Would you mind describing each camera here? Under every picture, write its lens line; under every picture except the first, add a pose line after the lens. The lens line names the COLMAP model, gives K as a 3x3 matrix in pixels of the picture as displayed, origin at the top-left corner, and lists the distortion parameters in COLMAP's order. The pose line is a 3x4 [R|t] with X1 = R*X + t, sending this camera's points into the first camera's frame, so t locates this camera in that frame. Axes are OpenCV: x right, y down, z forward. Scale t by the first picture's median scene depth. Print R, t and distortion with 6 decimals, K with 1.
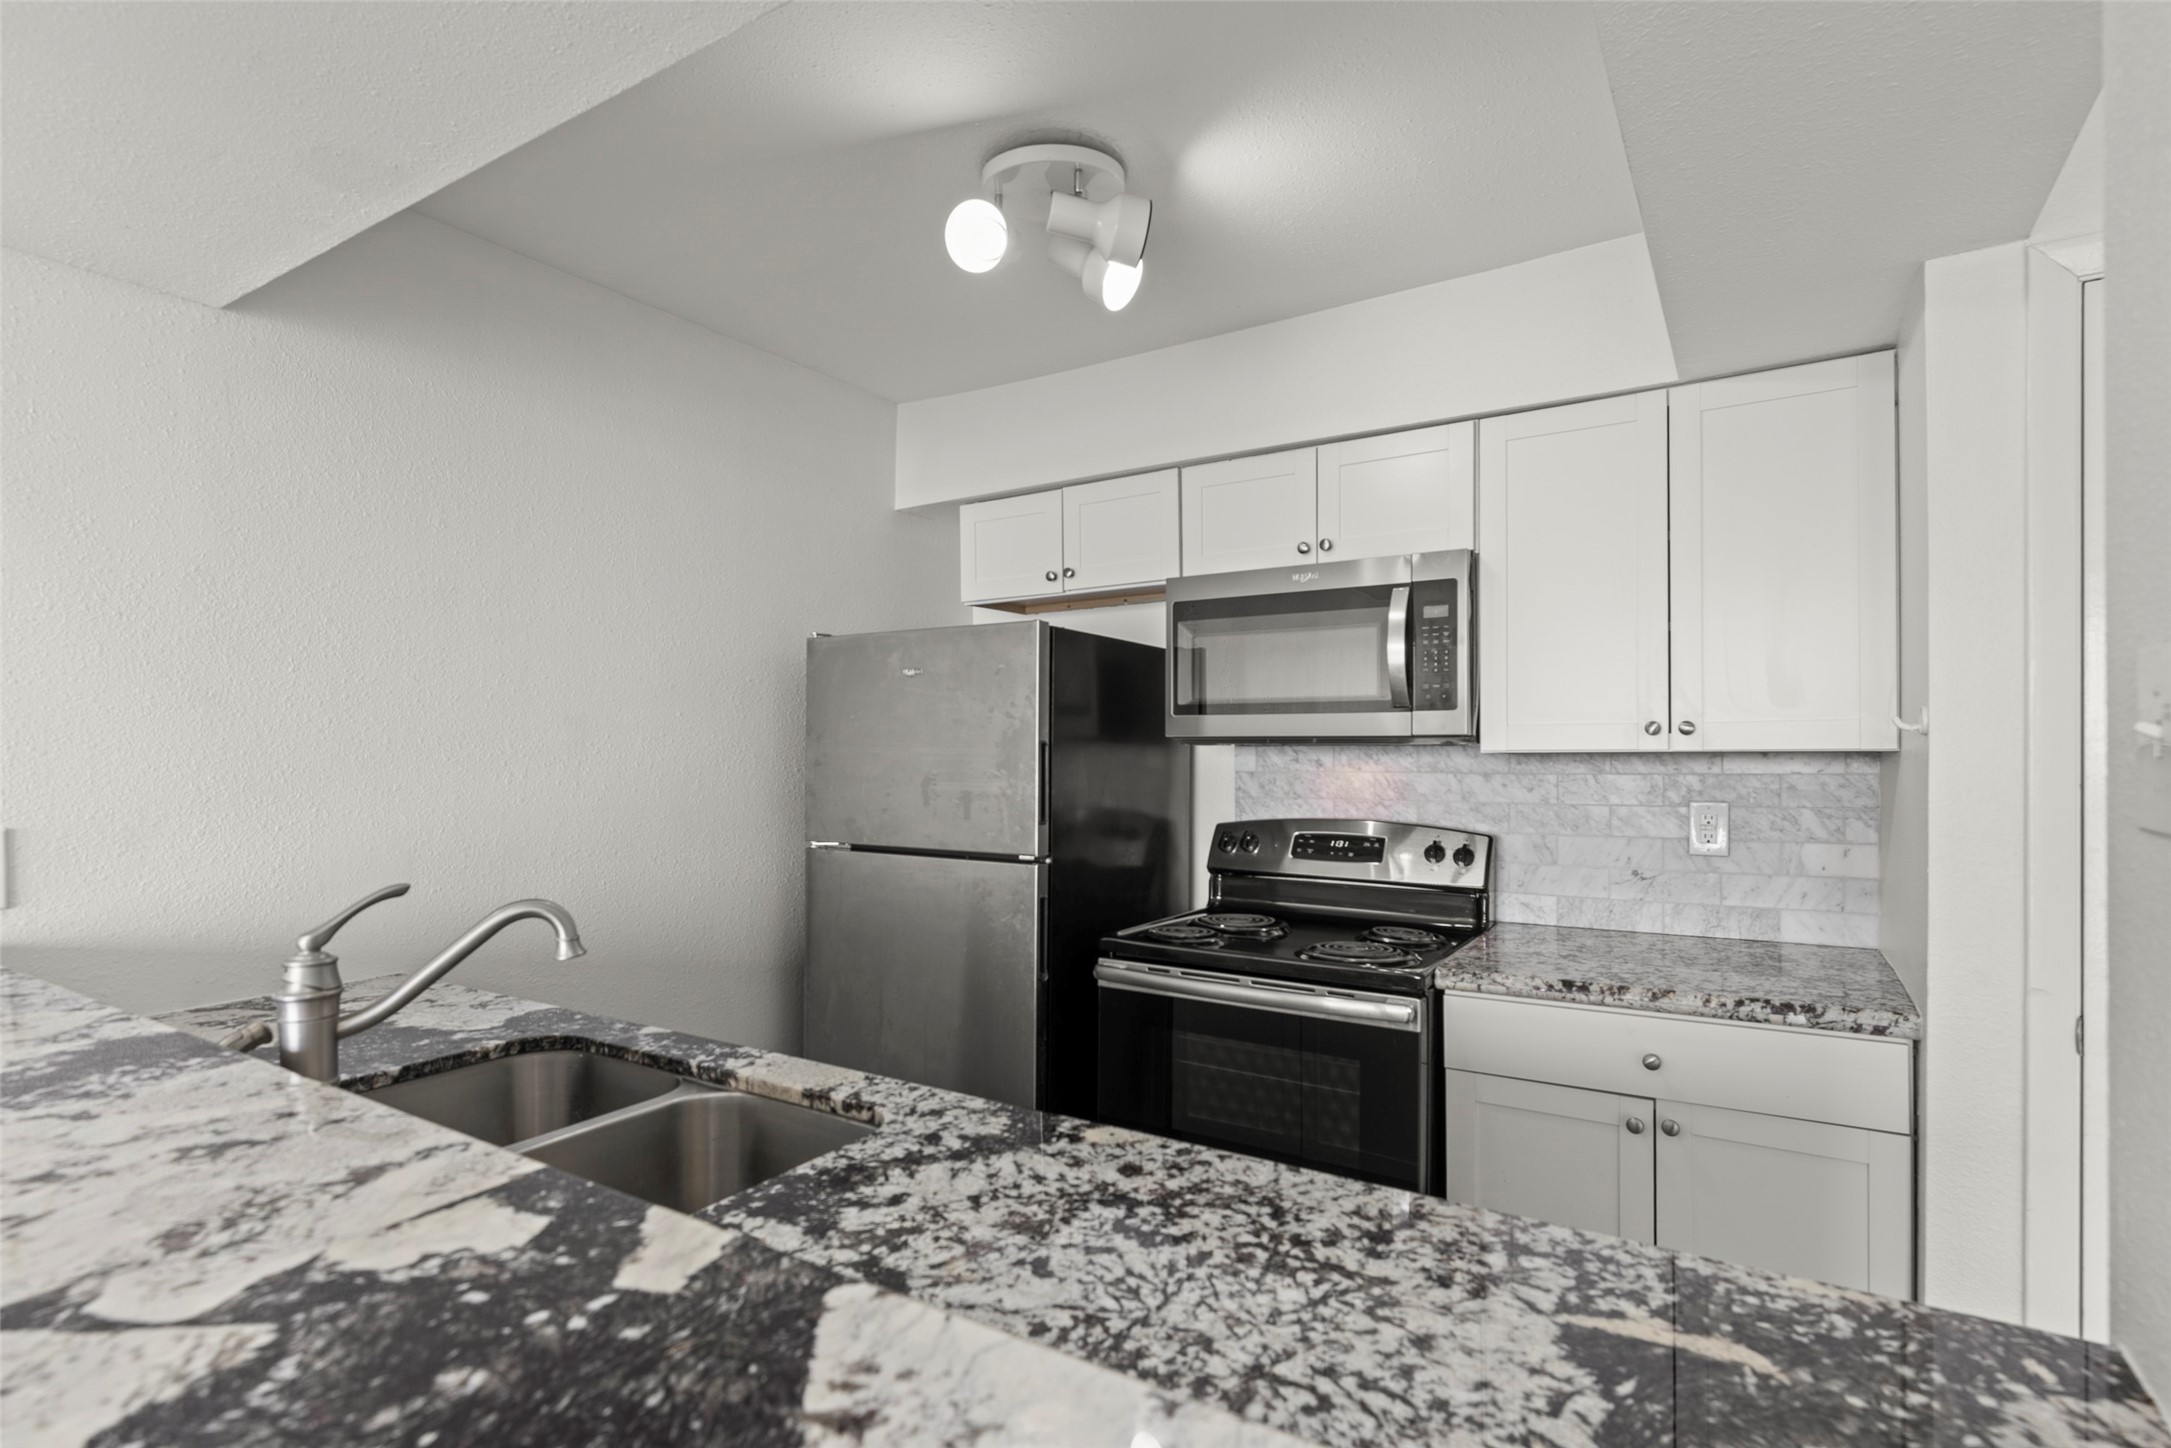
lens RADIAL K [[1057.9, 0, 1089.2], [0, 1057.9, 739.0], [0, 0, 1]] dist [0.003513, -0.000224]
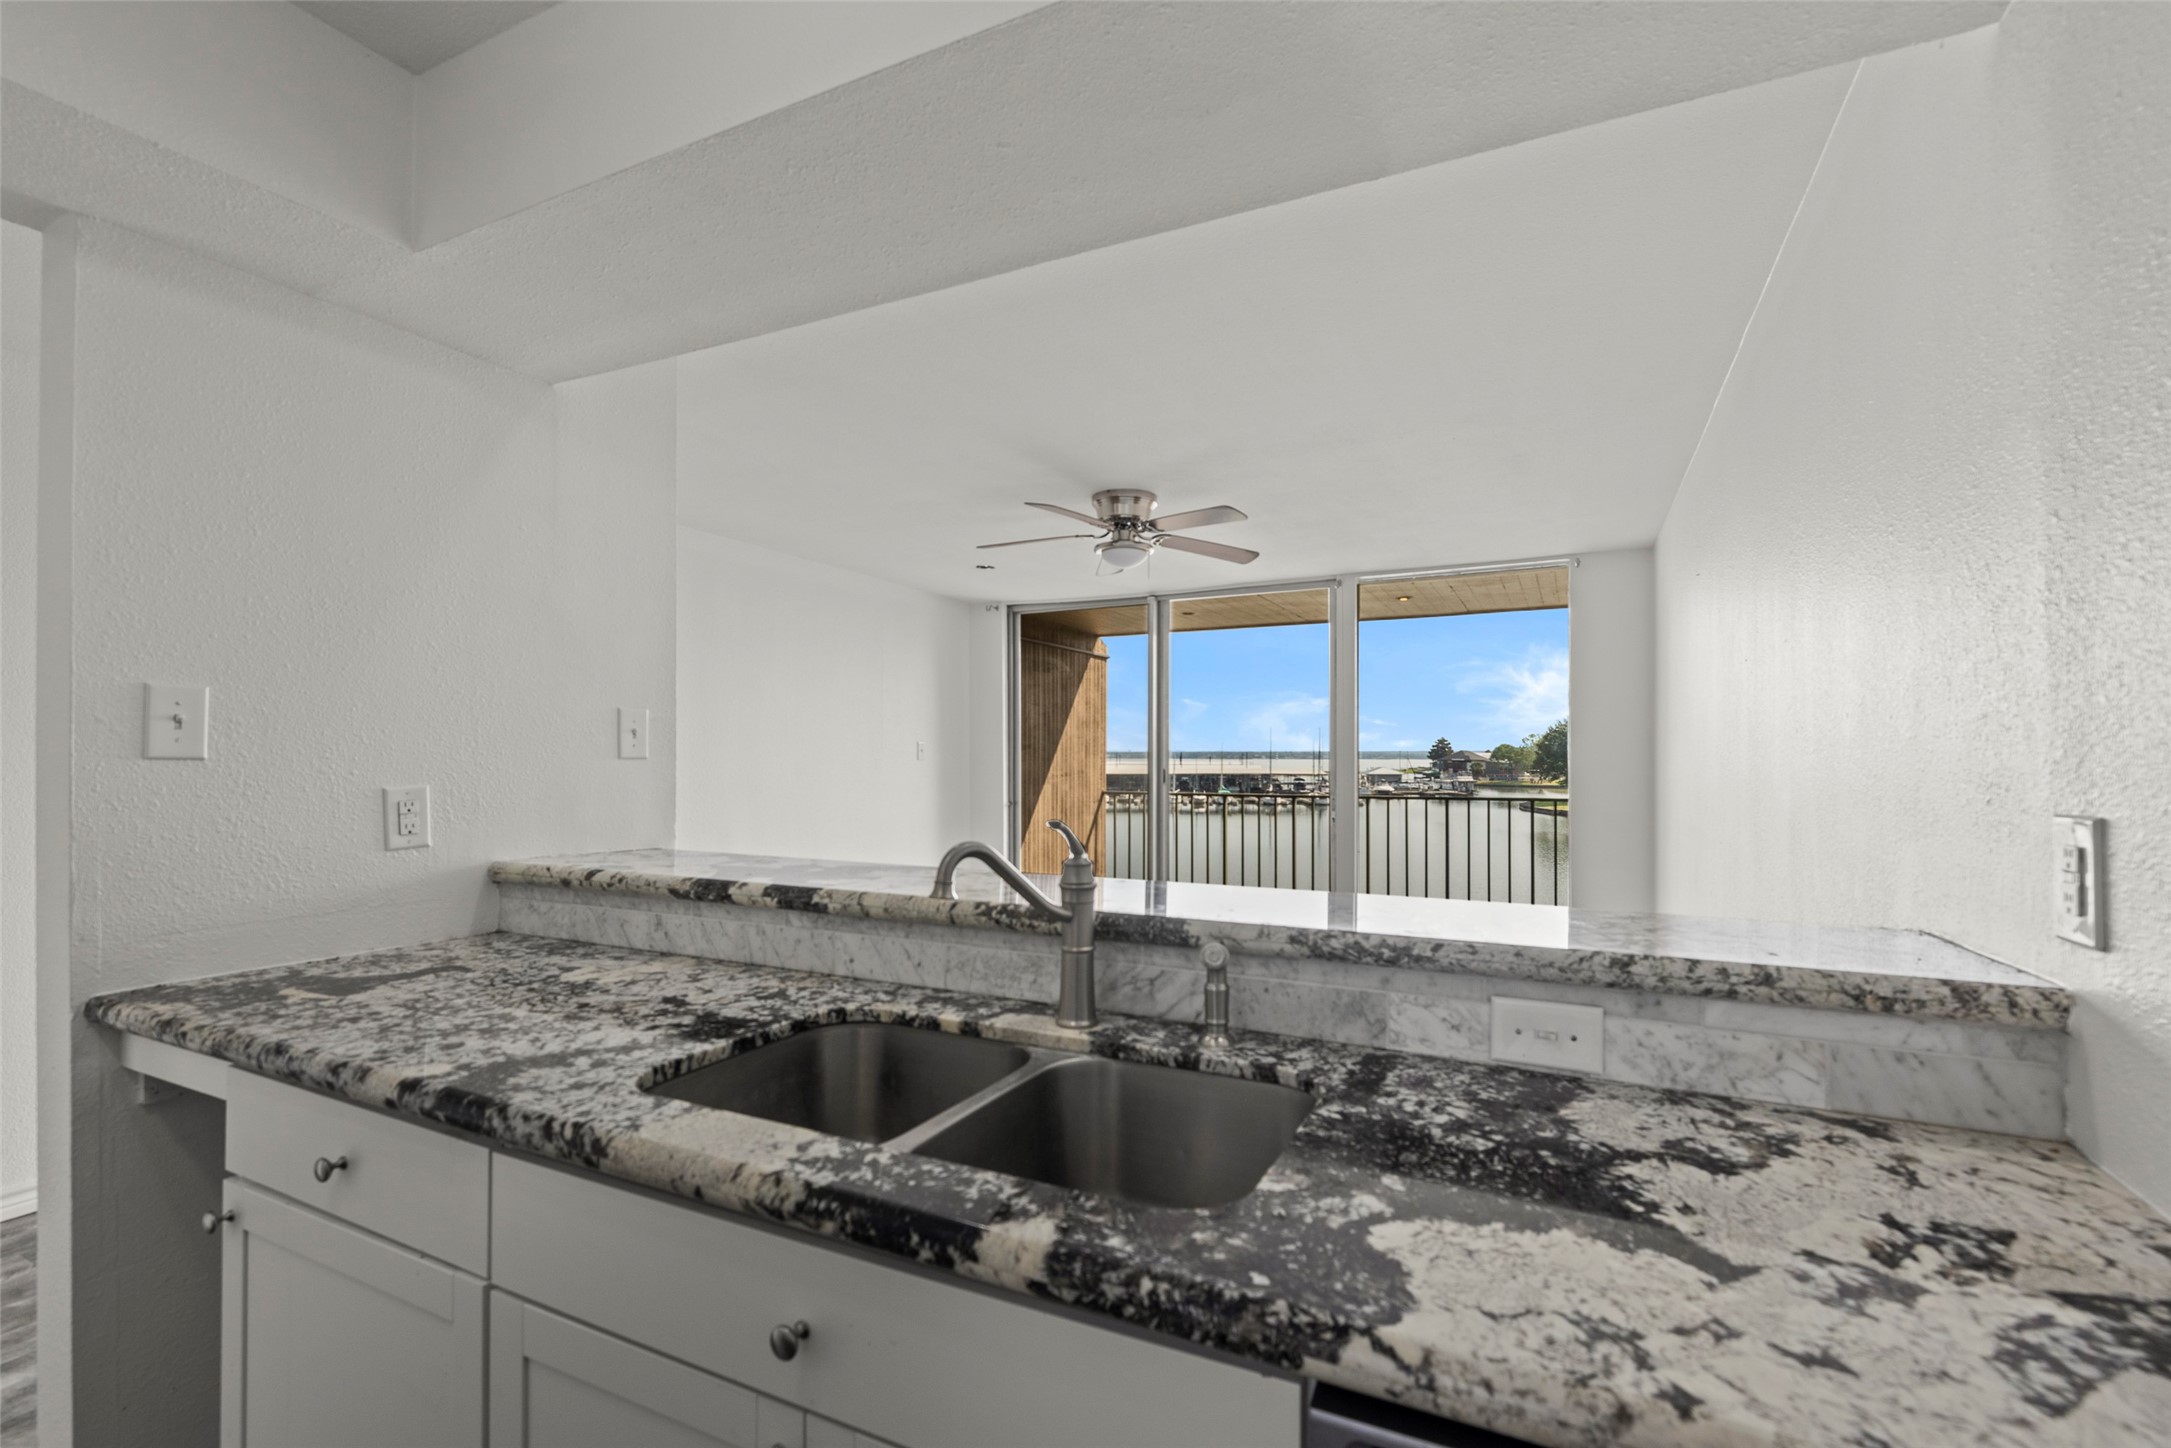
lens RADIAL K [[949.1, 0, 1086.0], [0, 949.1, 734.0], [0, 0, 1]] dist [0.000809, 0.000069]
pose [[-0.993713, 0.004036, -0.111880, -0.385502], [0.007609, 0.999474, -0.031526, 0.049644], [0.111694, -0.032179, -0.993221, 1.457576]]
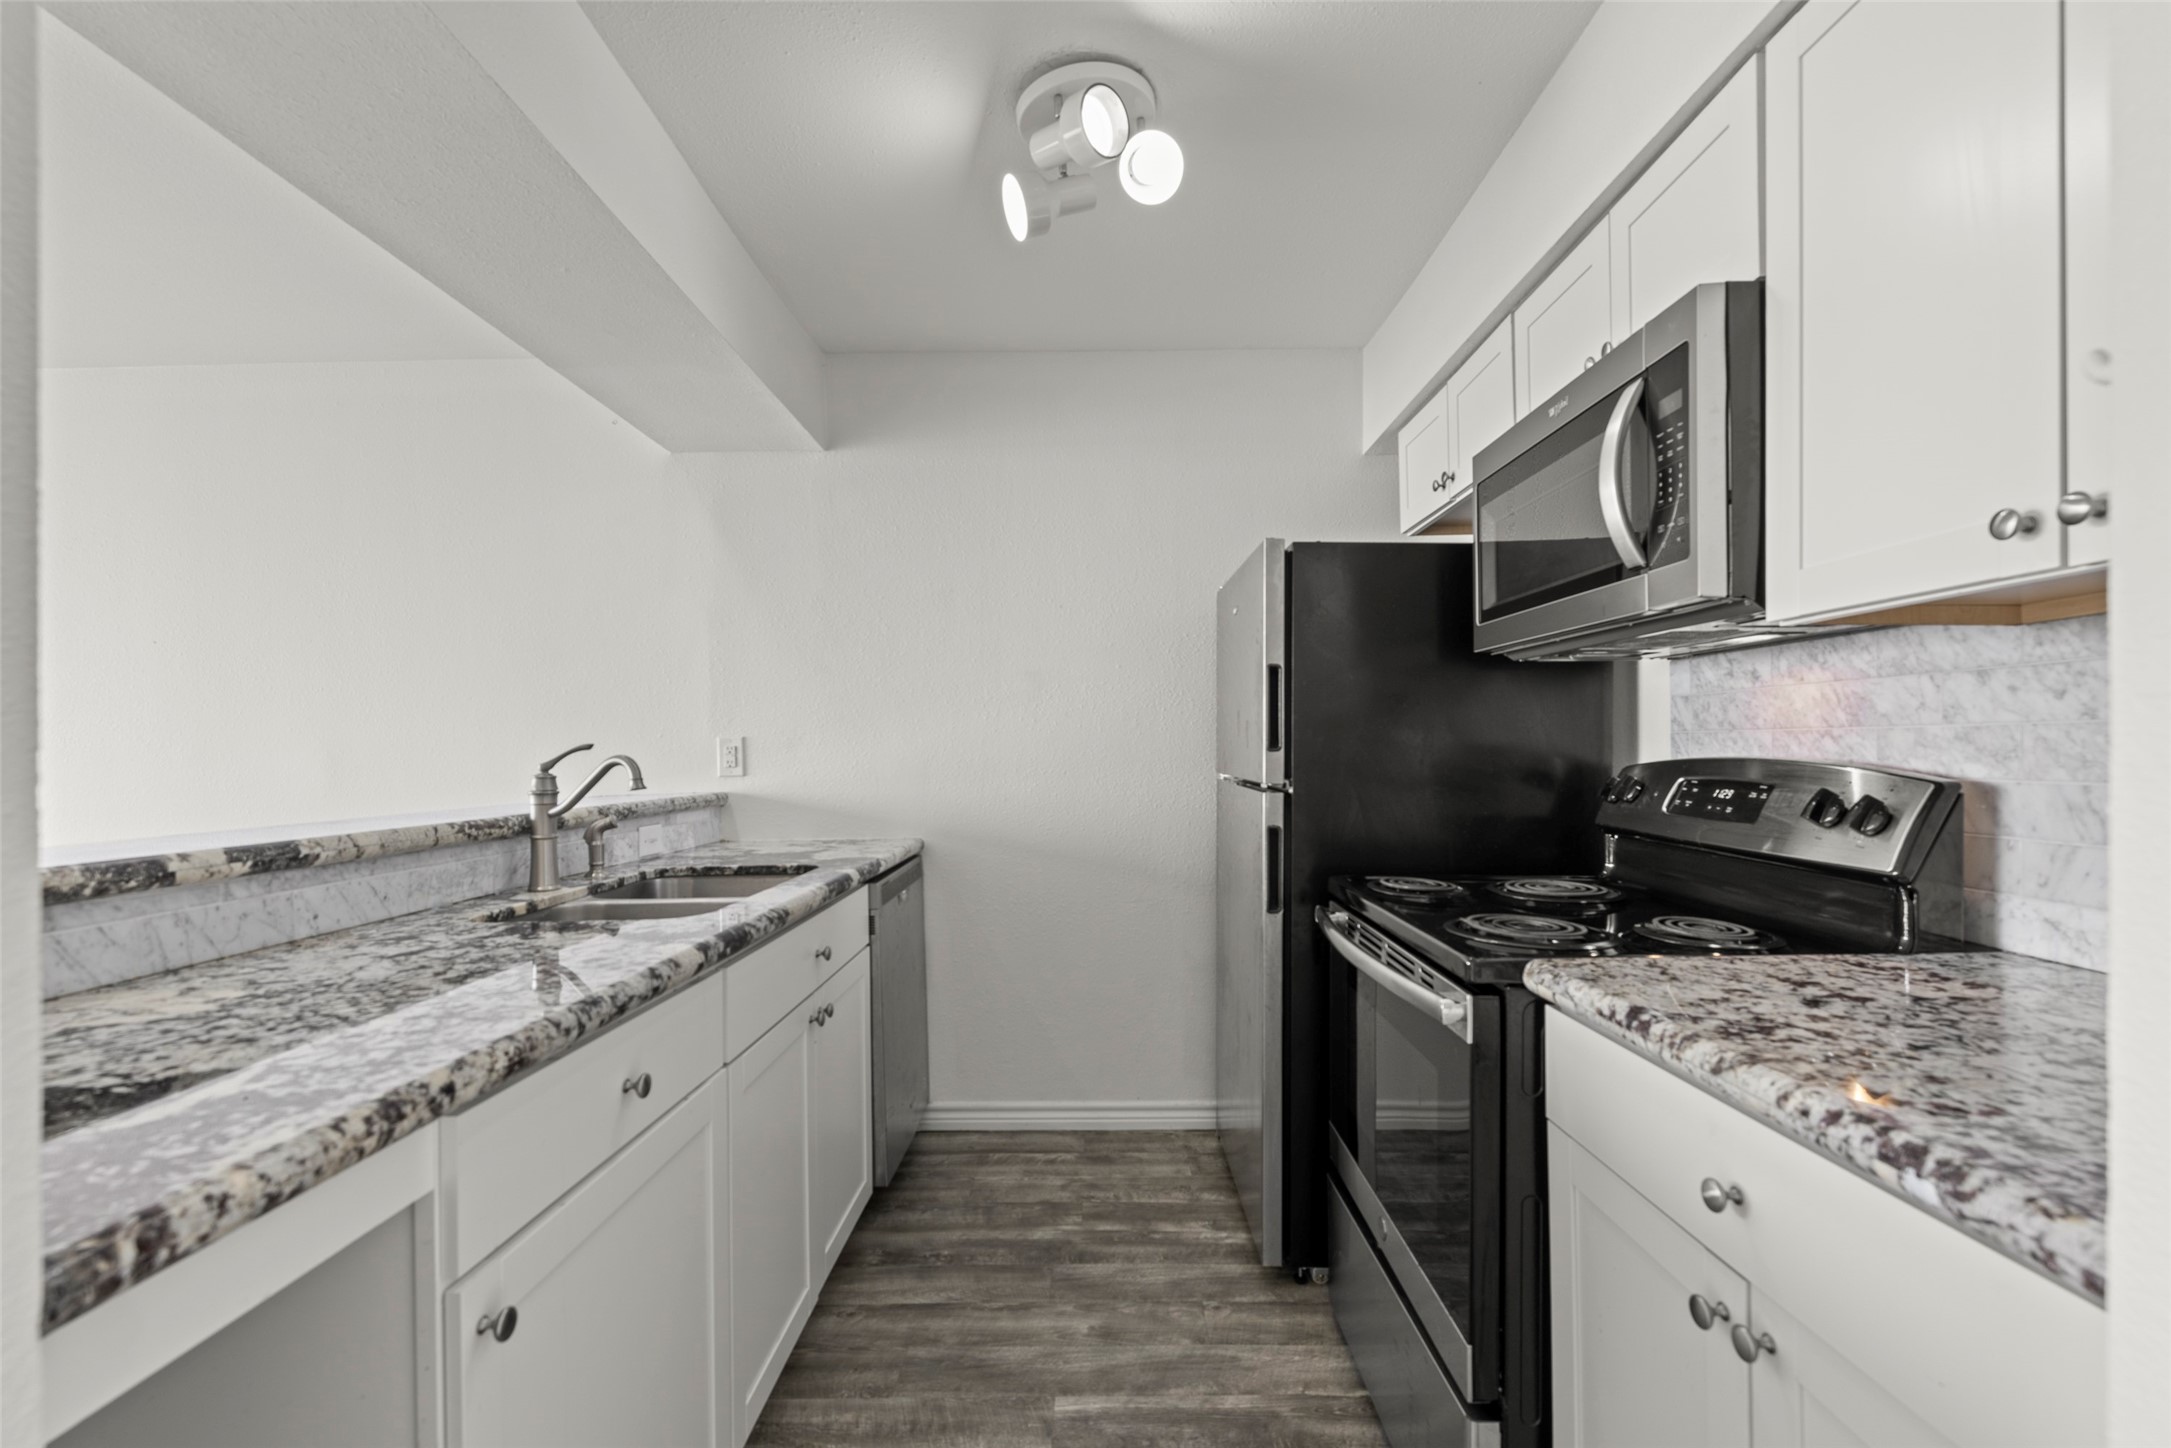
lens RADIAL K [[949.1, 0, 1087.2], [0, 949.1, 742.3], [0, 0, 1]] dist [0.000809, 0.000069]
pose [[0.528348, -0.004390, -0.849016, 0.869032], [0.014901, 0.999881, 0.004103, 0.097327], [0.848897, -0.014819, 0.528350, 0.590355]]
